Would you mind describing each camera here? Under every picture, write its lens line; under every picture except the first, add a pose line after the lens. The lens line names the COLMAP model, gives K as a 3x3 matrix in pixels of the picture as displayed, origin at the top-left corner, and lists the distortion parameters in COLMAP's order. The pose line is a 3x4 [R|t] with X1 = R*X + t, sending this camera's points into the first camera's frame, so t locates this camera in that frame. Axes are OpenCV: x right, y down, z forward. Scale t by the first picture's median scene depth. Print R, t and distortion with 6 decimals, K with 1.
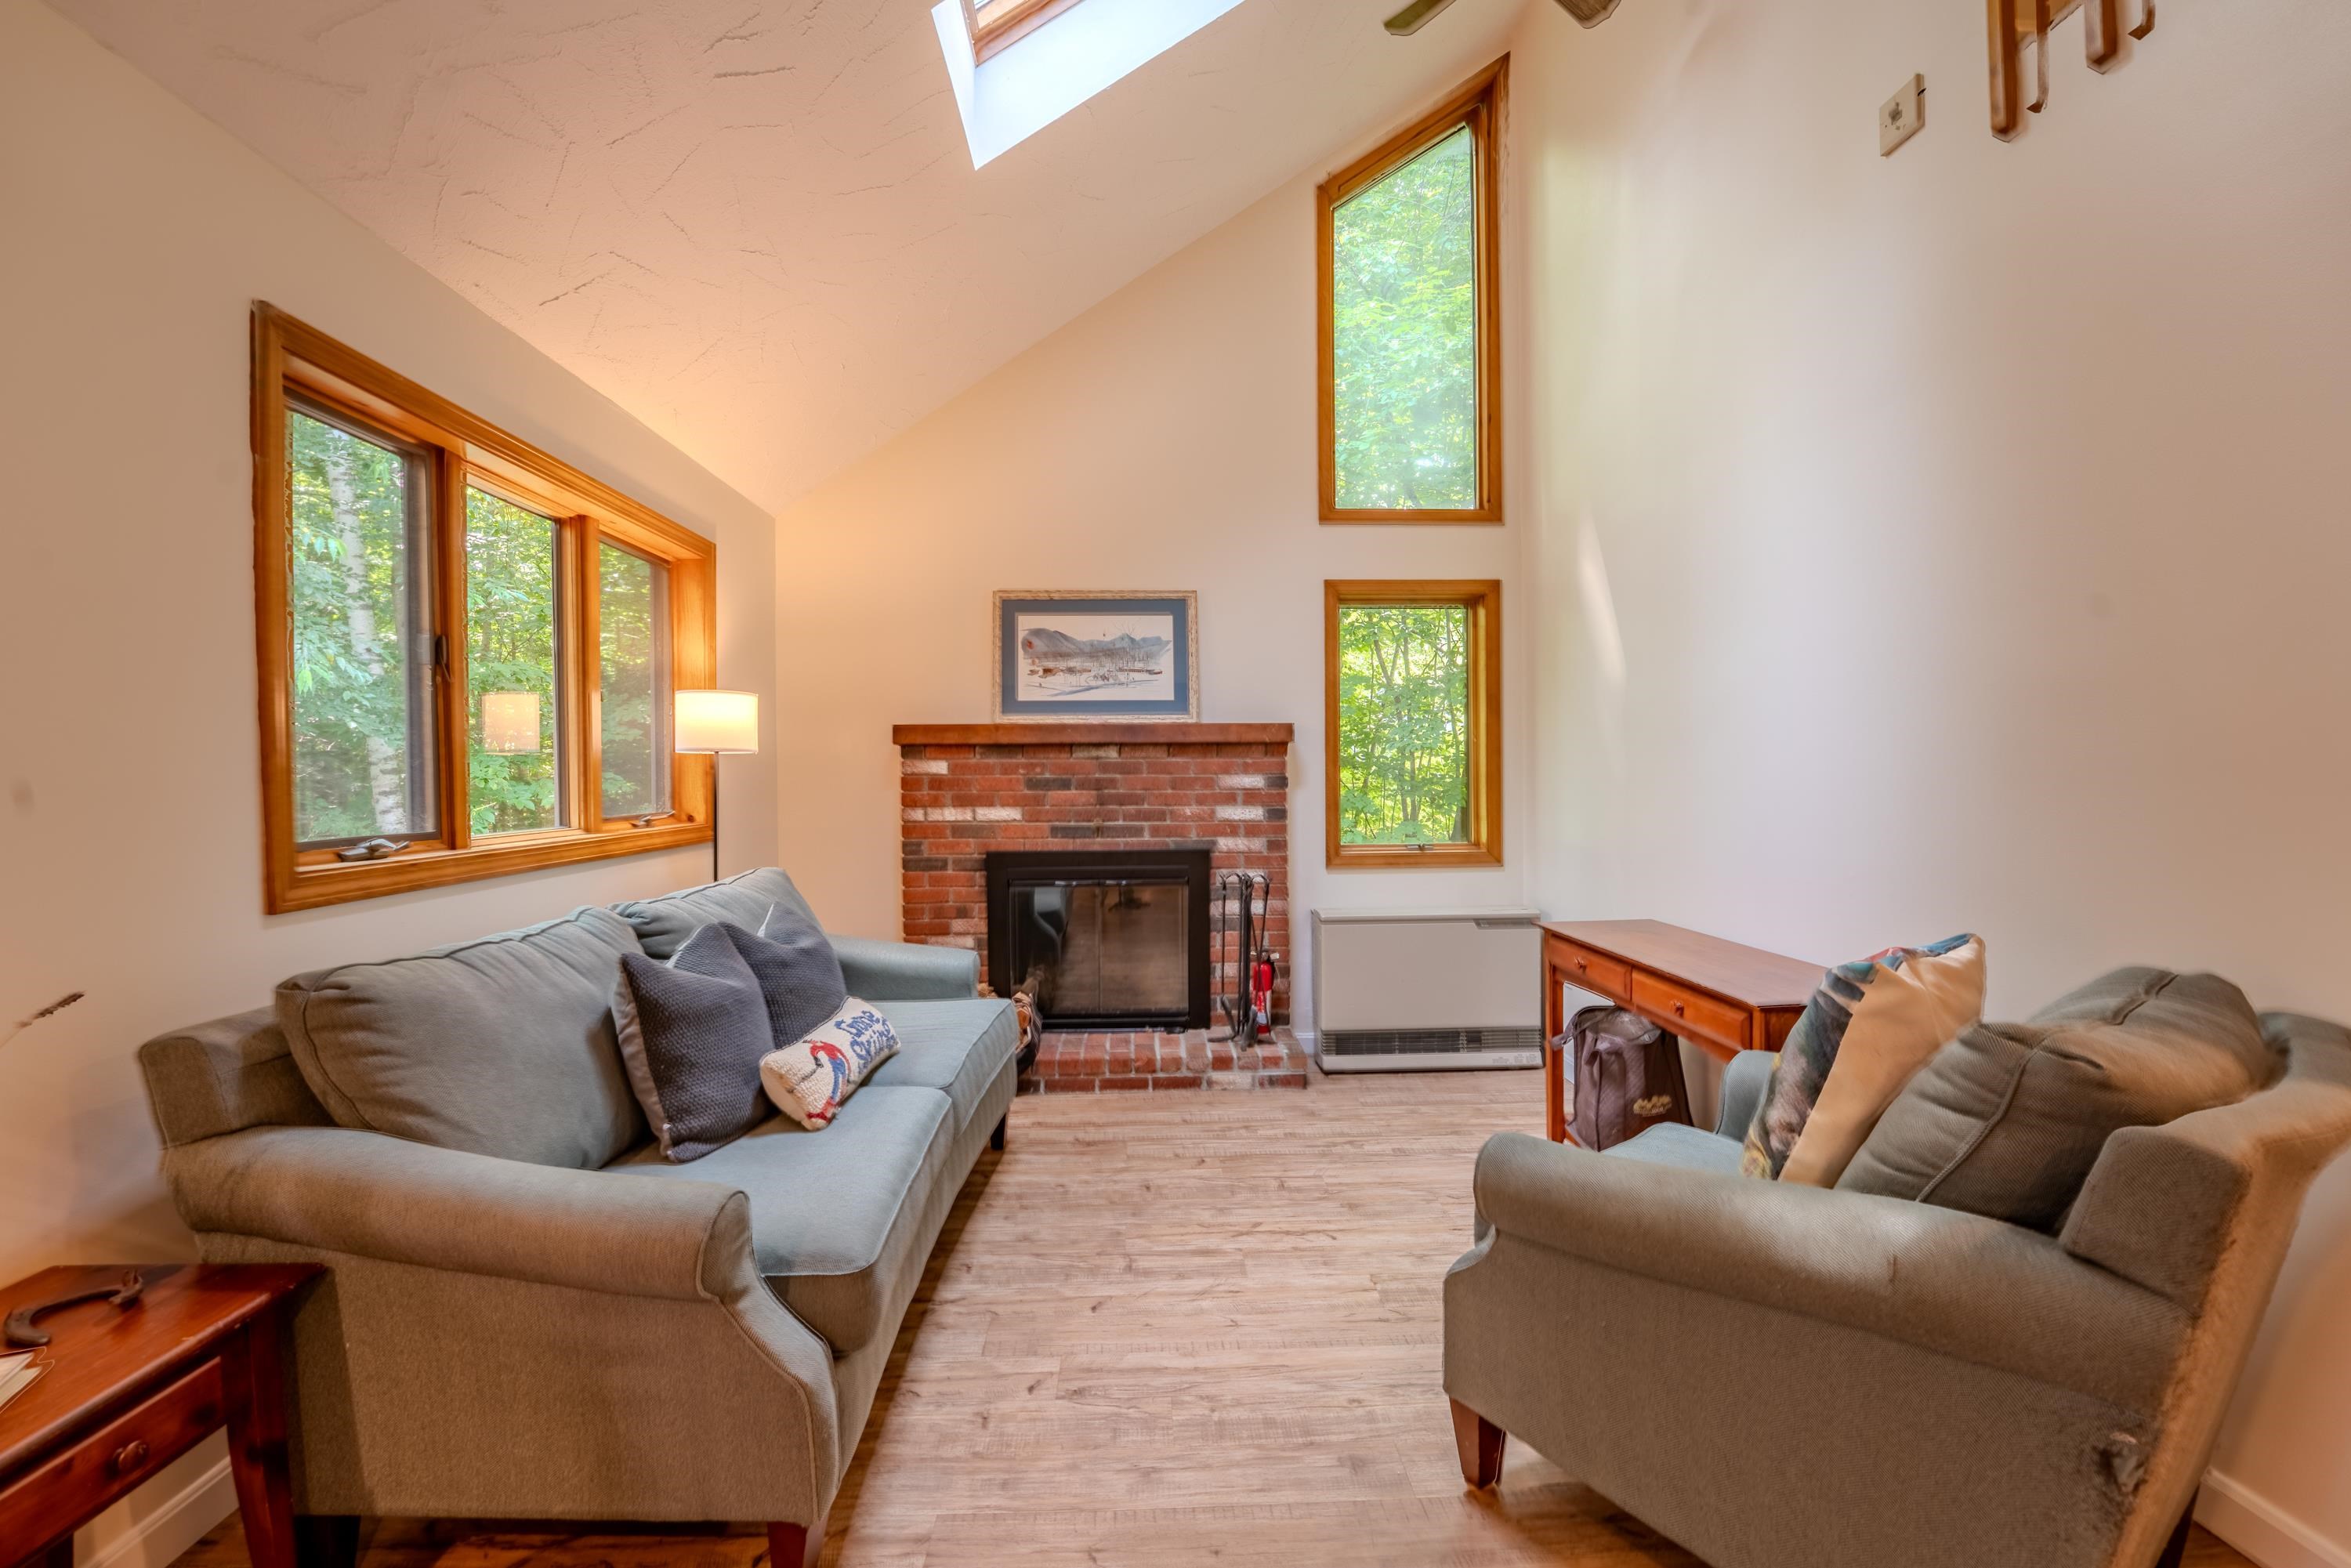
lens RADIAL K [[992.2, 0, 1175.6], [0, 992.2, 770.2], [0, 0, 1]] dist [-0.002379, -0.000201]
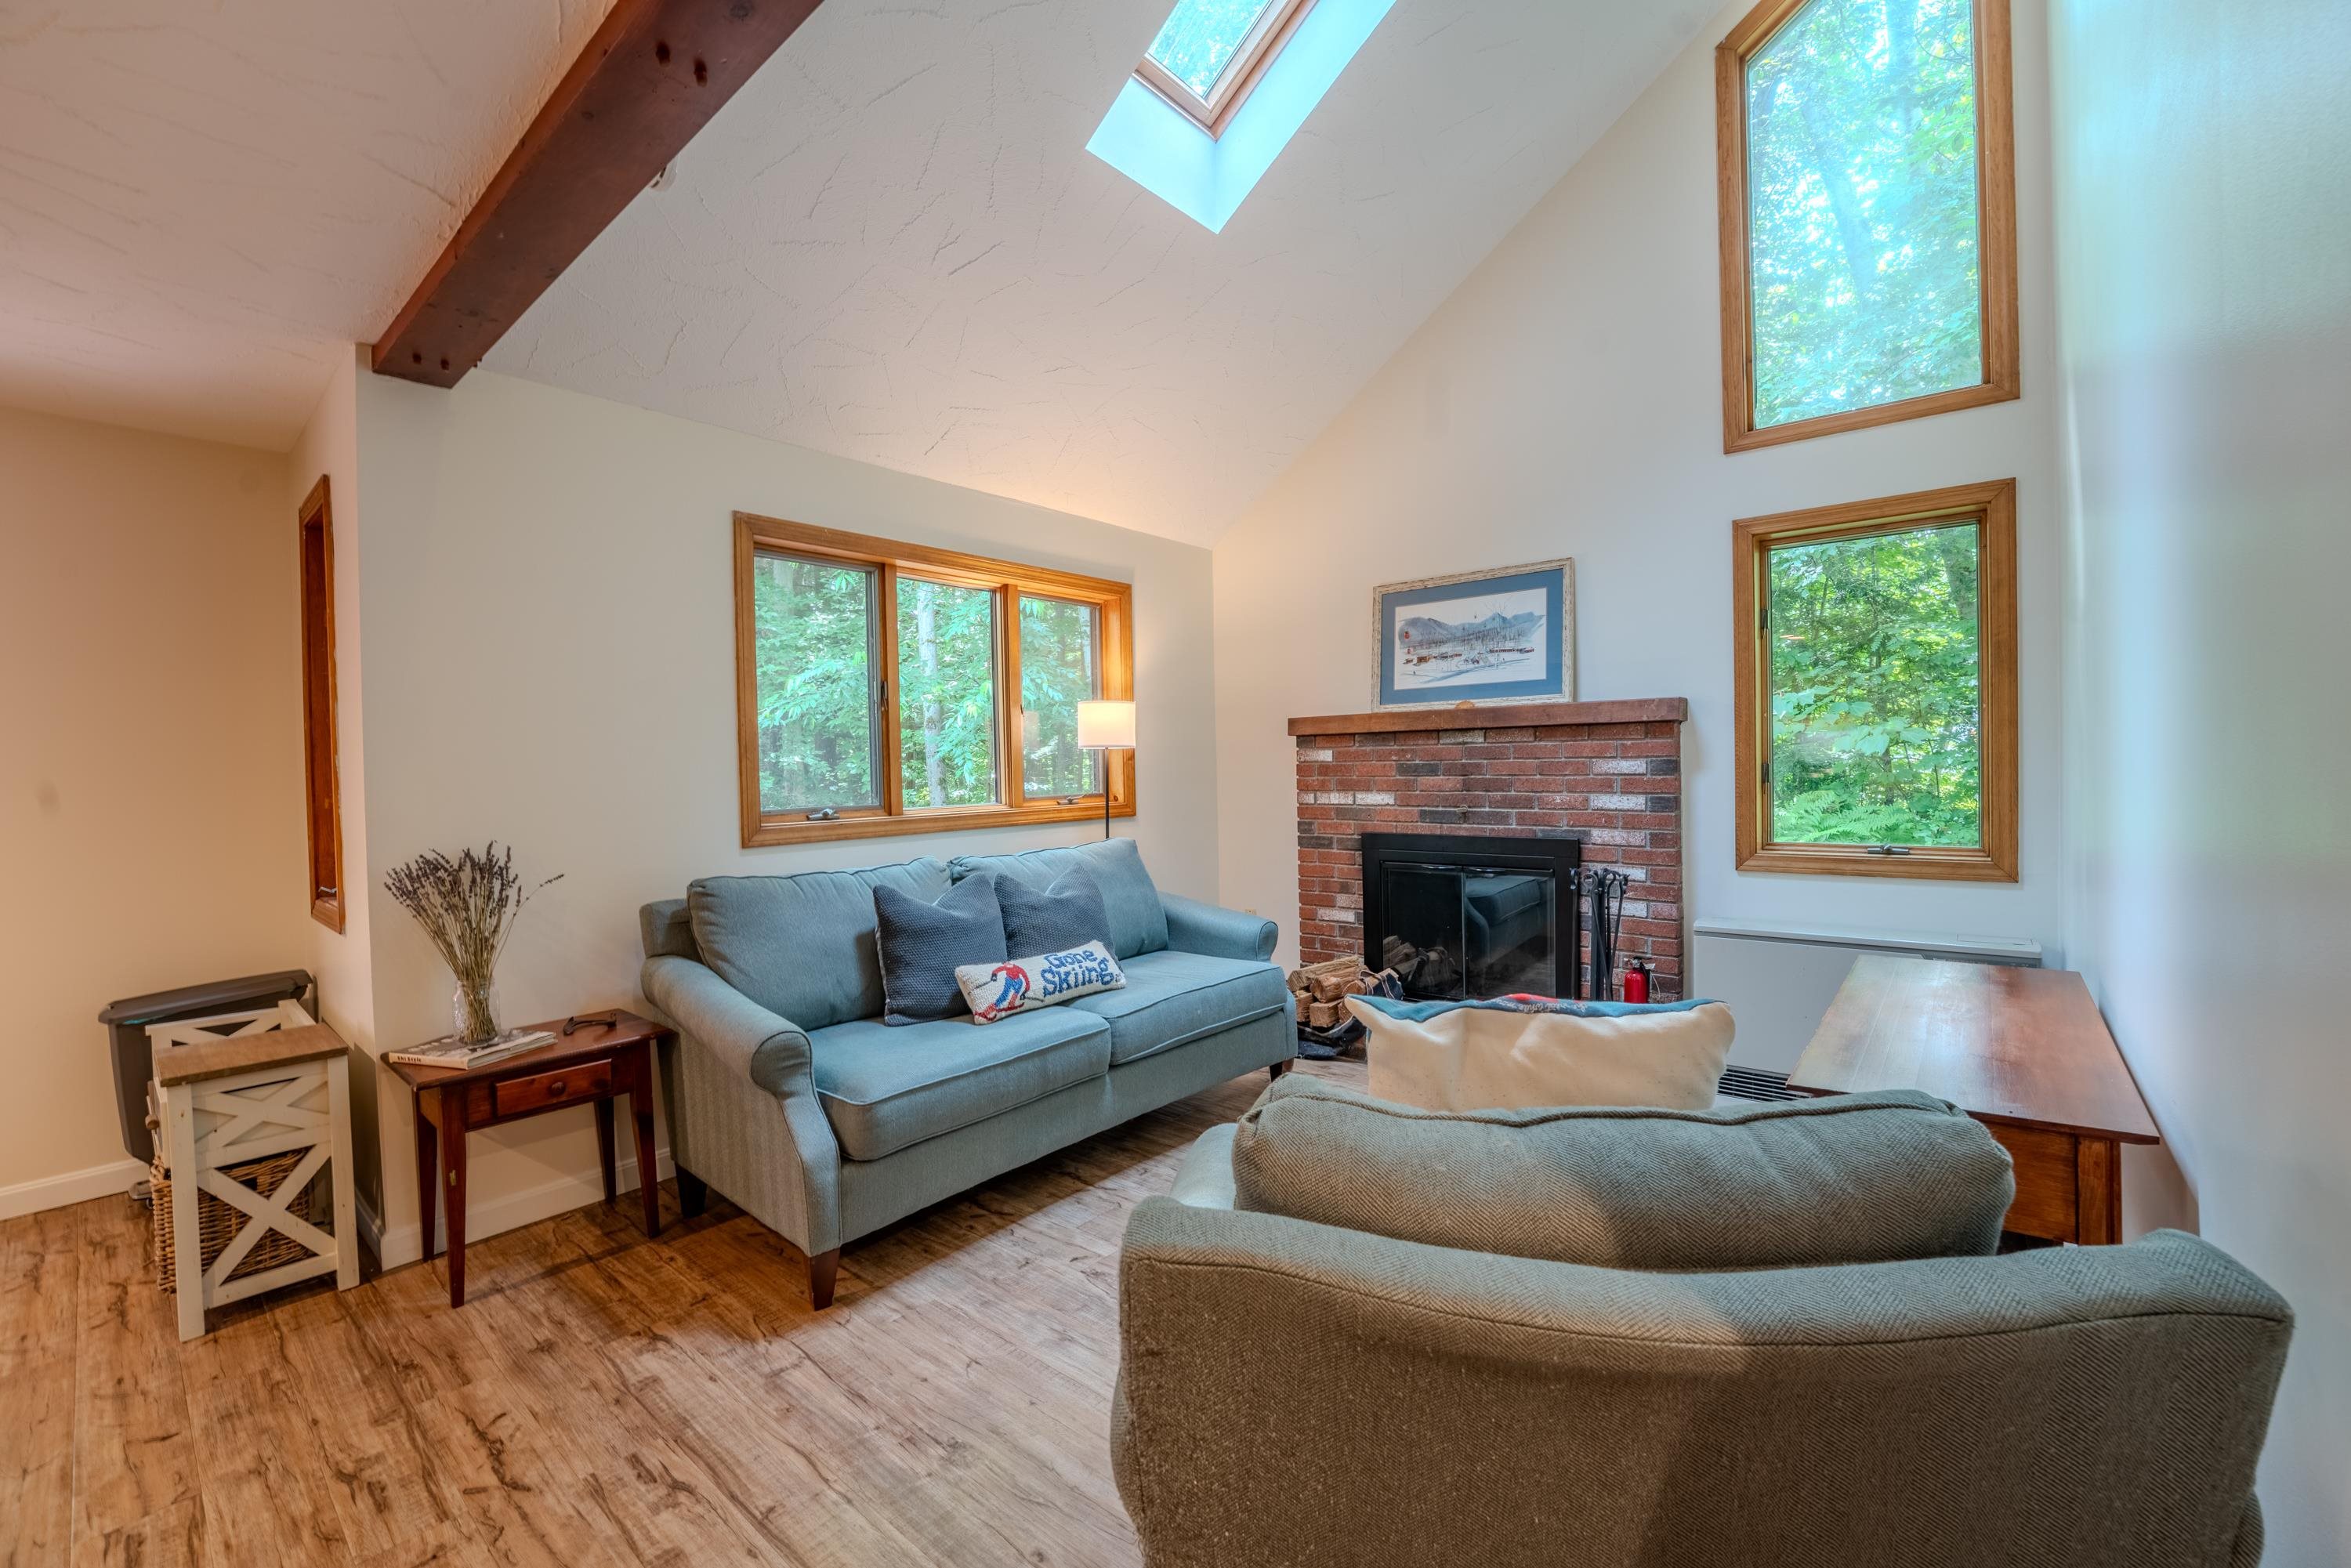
lens RADIAL K [[960.5, 0, 1174.5], [0, 960.5, 781.0], [0, 0, 1]] dist [-0.024993, 0.000890]
pose [[0.736800, 0.003894, -0.676100, 0.355205], [0.016162, 0.999596, 0.023371, -0.001877], [0.675918, -0.028147, 0.736440, 0.101447]]
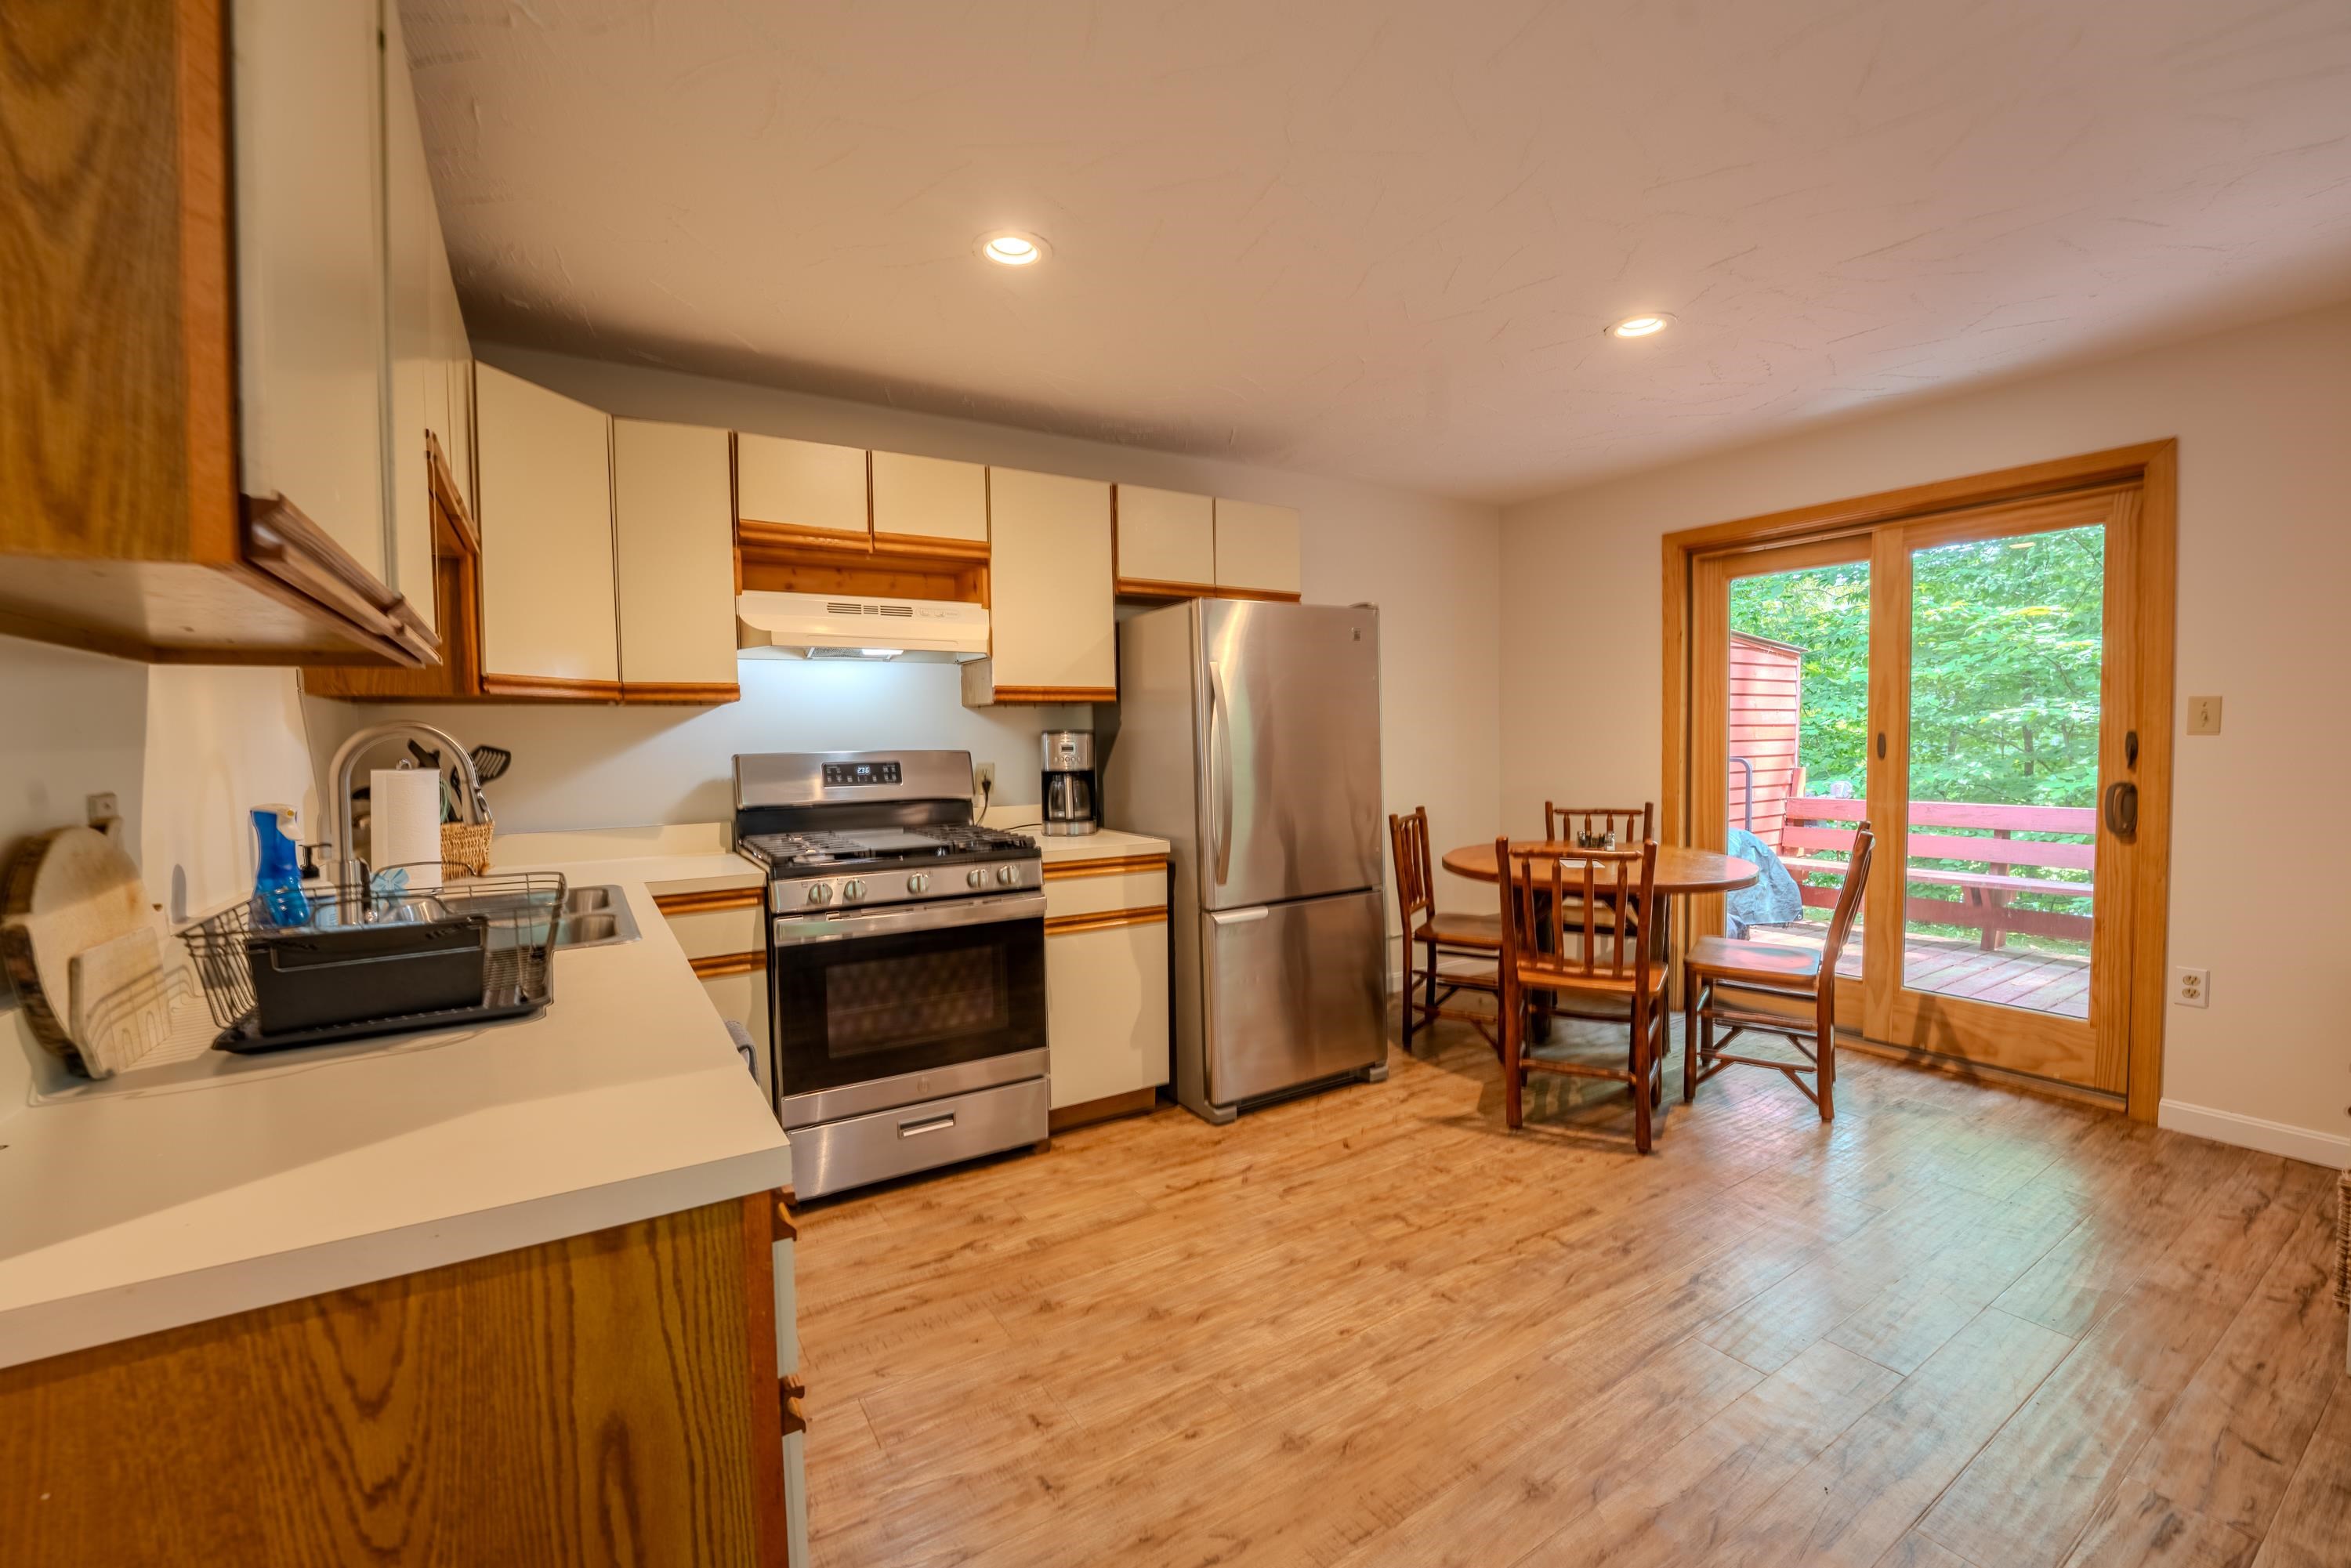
lens RADIAL K [[965.4, 0, 1162.1], [0, 965.4, 787.9], [0, 0, 1]] dist [-0.034822, 0.006792]
pose [[-0.869587, 0.046891, -0.491549, 0.285514], [0.024664, 0.998363, 0.051604, 0.005008], [0.493164, 0.032751, -0.869320, 0.182700]]
